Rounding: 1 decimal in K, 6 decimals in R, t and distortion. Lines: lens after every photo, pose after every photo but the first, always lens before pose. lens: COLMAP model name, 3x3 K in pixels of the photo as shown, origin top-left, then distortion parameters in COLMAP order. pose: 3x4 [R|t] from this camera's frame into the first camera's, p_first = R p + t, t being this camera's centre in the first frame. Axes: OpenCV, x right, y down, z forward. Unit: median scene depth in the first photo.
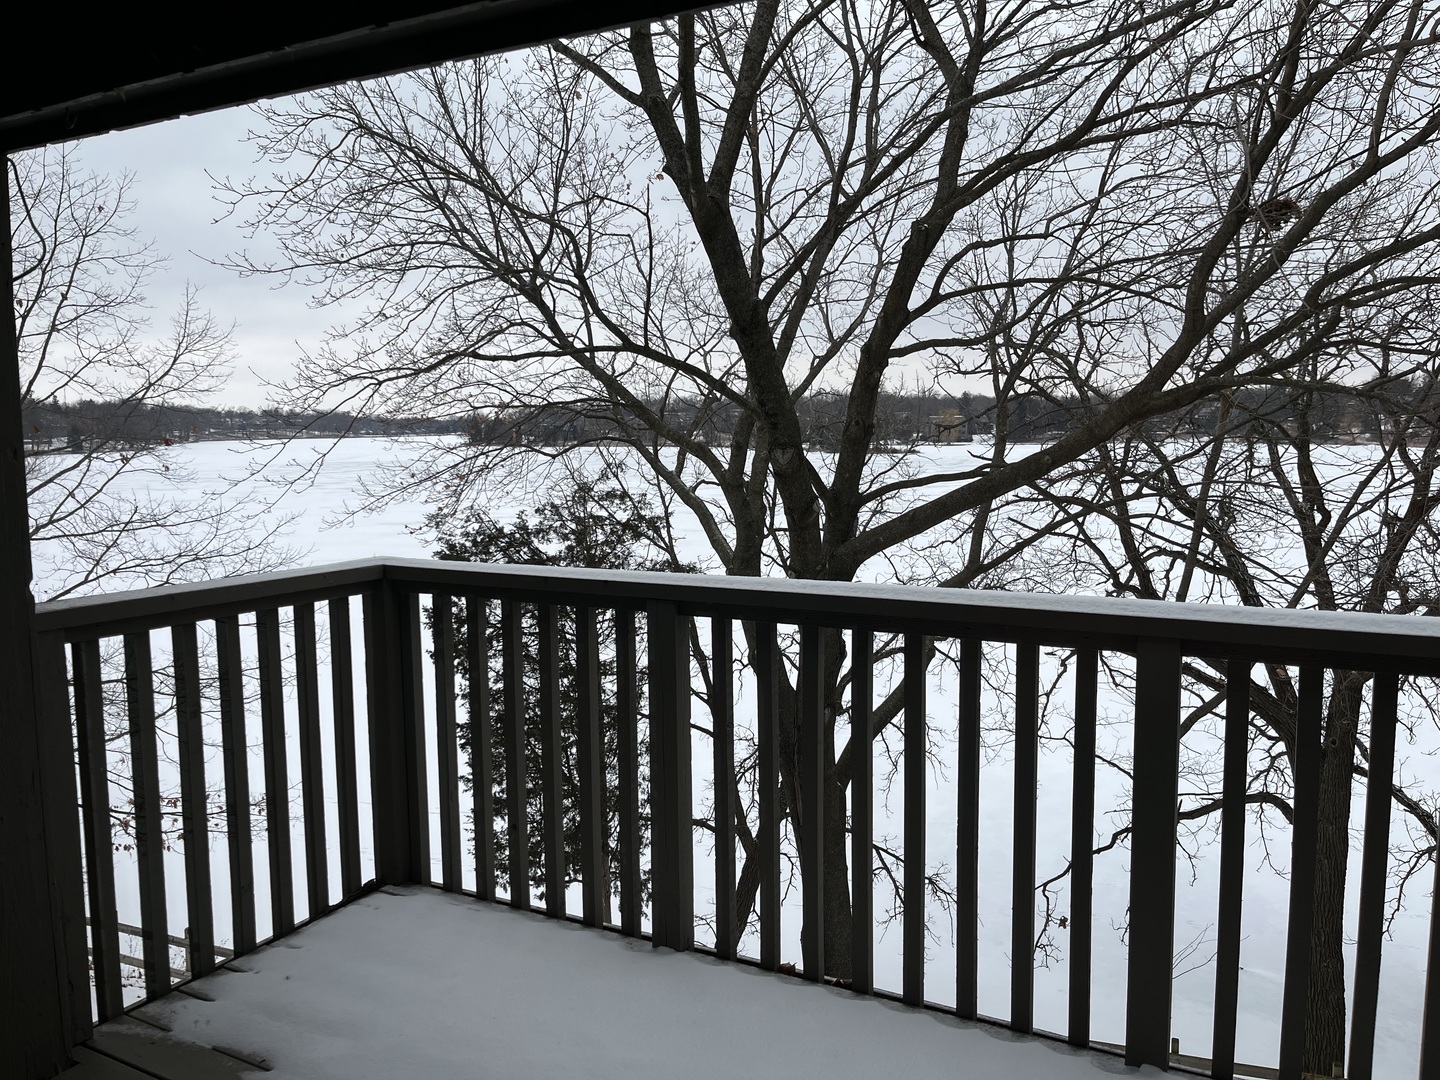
lens RADIAL K [[1075.5, 0, 719.7], [0, 1075.5, 544.4], [0, 0, 1]] dist [0.093114, -0.107547]
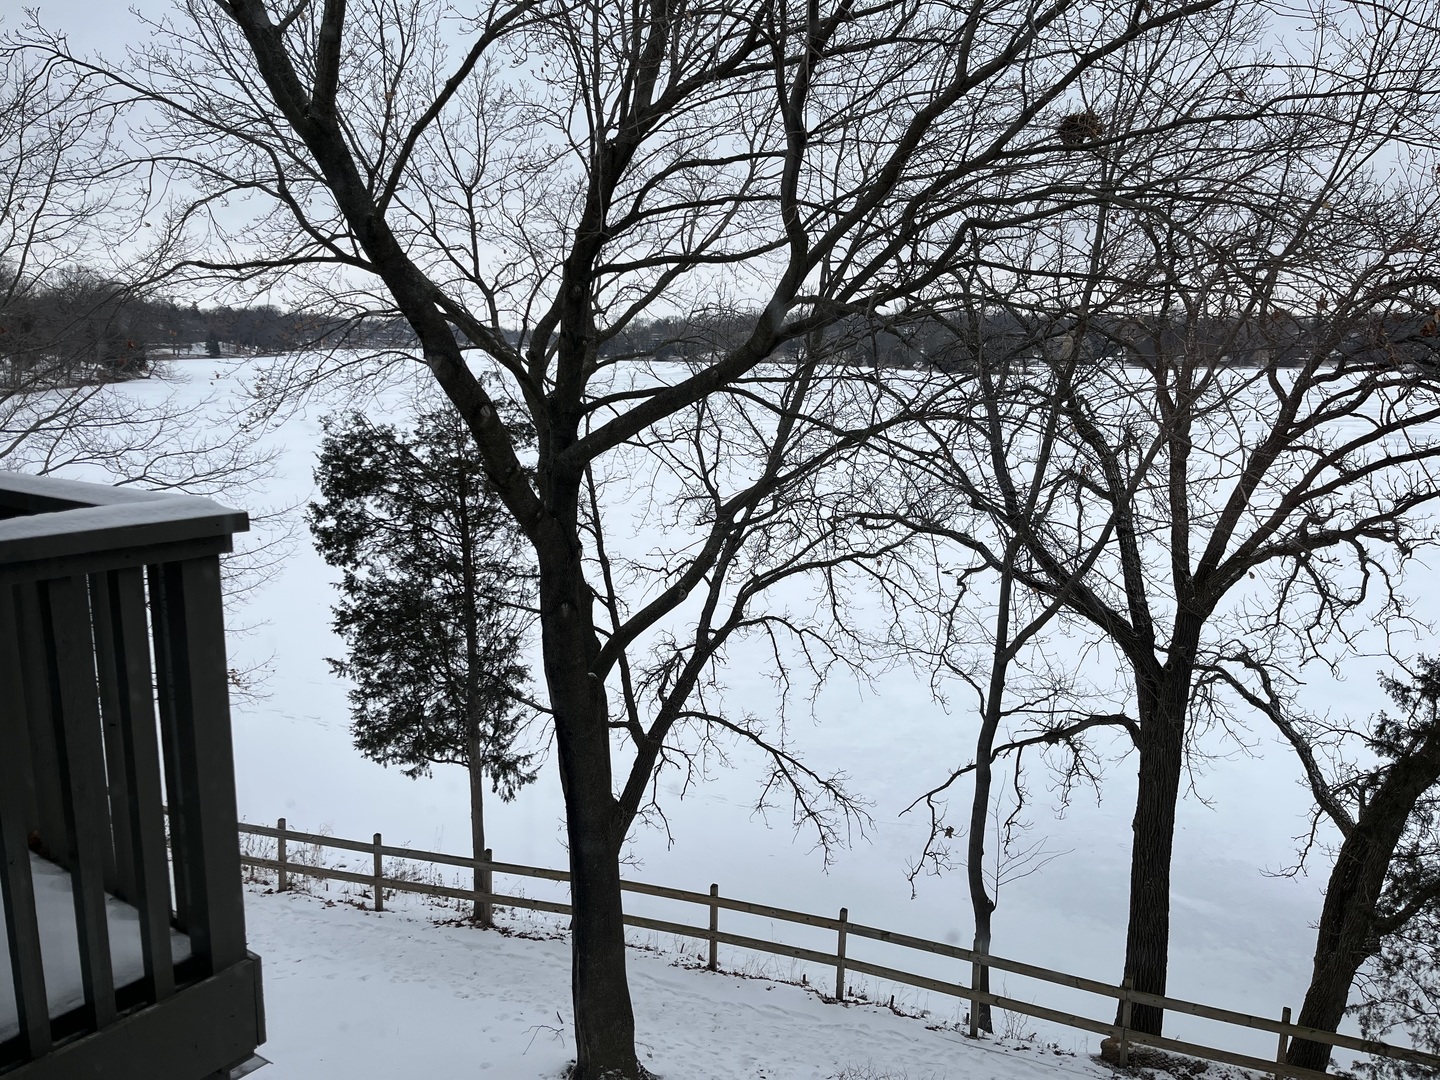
lens RADIAL K [[1087.4, 0, 713.7], [0, 1087.4, 535.9], [0, 0, 1]] dist [0.058639, -0.044174]
pose [[0.993303, 0.035514, -0.109950, 0.202594], [-0.027974, 0.997198, 0.069373, 0.003517], [0.112105, -0.065833, 0.991513, -0.027374]]
